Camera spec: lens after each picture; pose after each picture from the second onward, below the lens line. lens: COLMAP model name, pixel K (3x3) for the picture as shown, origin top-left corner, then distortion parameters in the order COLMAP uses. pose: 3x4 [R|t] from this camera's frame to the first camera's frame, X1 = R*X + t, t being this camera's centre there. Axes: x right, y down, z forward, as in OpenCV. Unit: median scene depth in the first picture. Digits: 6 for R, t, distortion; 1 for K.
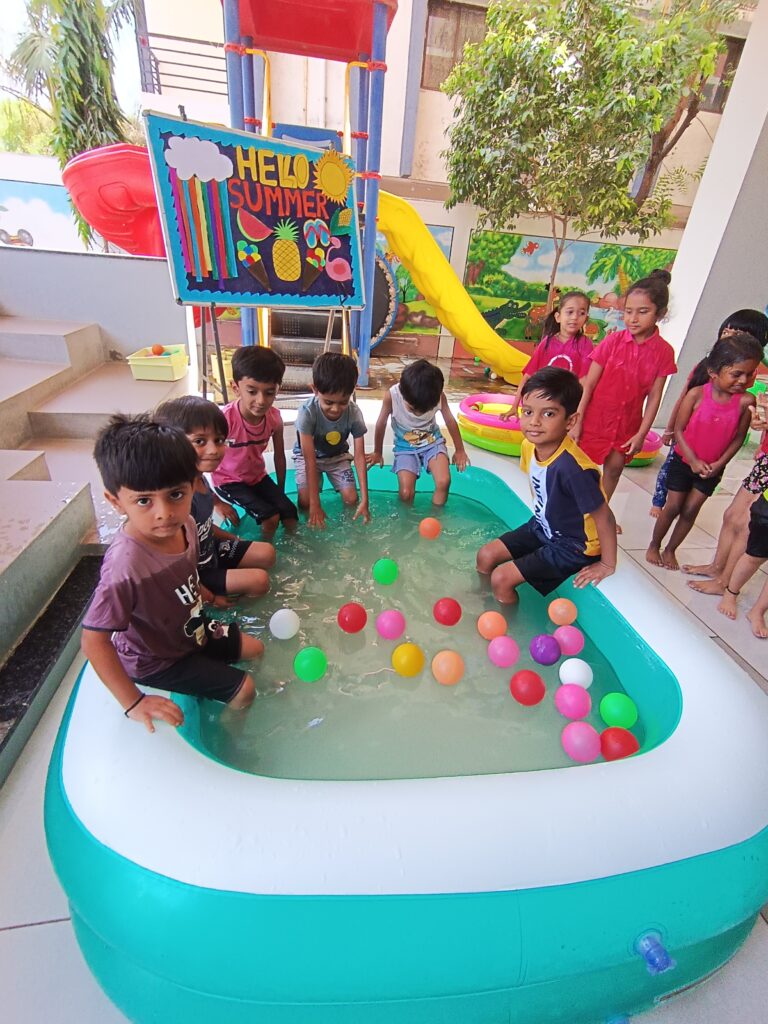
lens RADIAL K [[477.4, 0, 384.3], [0, 477.4, 511.3], [0, 0, 1]] dist [-0.004277, 0.005886]
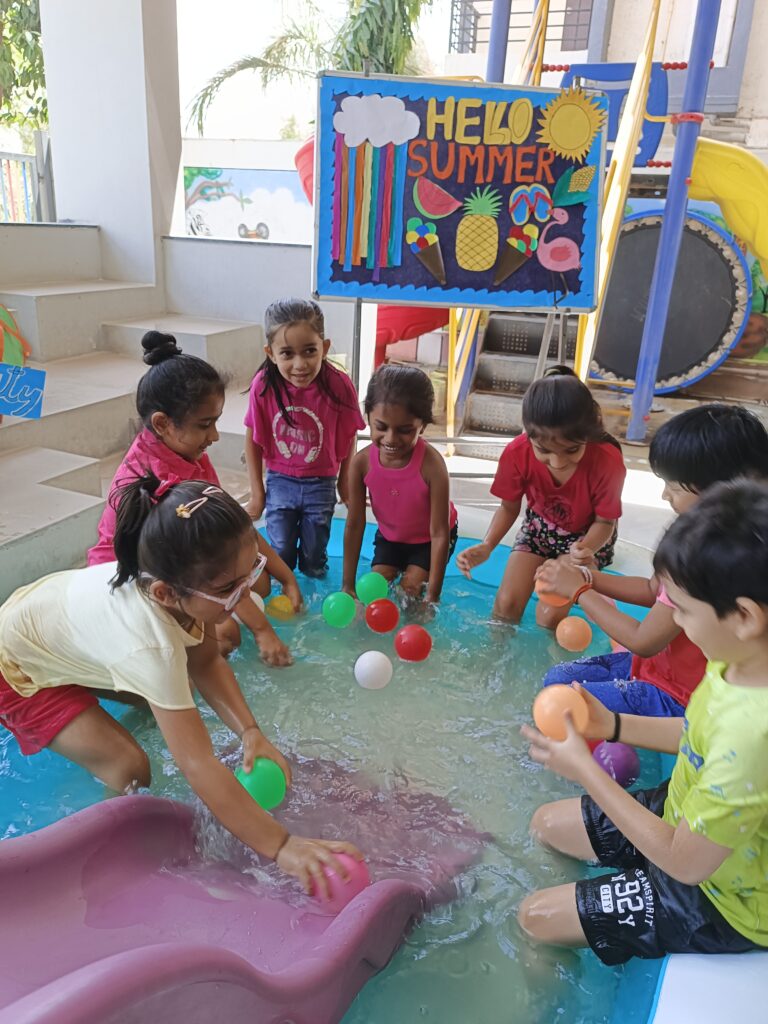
lens RADIAL K [[750.6, 0, 383.8], [0, 750.6, 512.7], [0, 0, 1]] dist [0.006735, 0.004889]
pose [[0.865410, 0.145820, -0.479378, 0.251519], [-0.219486, 0.970367, -0.101061, -0.009180], [0.450435, 0.192676, 0.871771, 0.069064]]
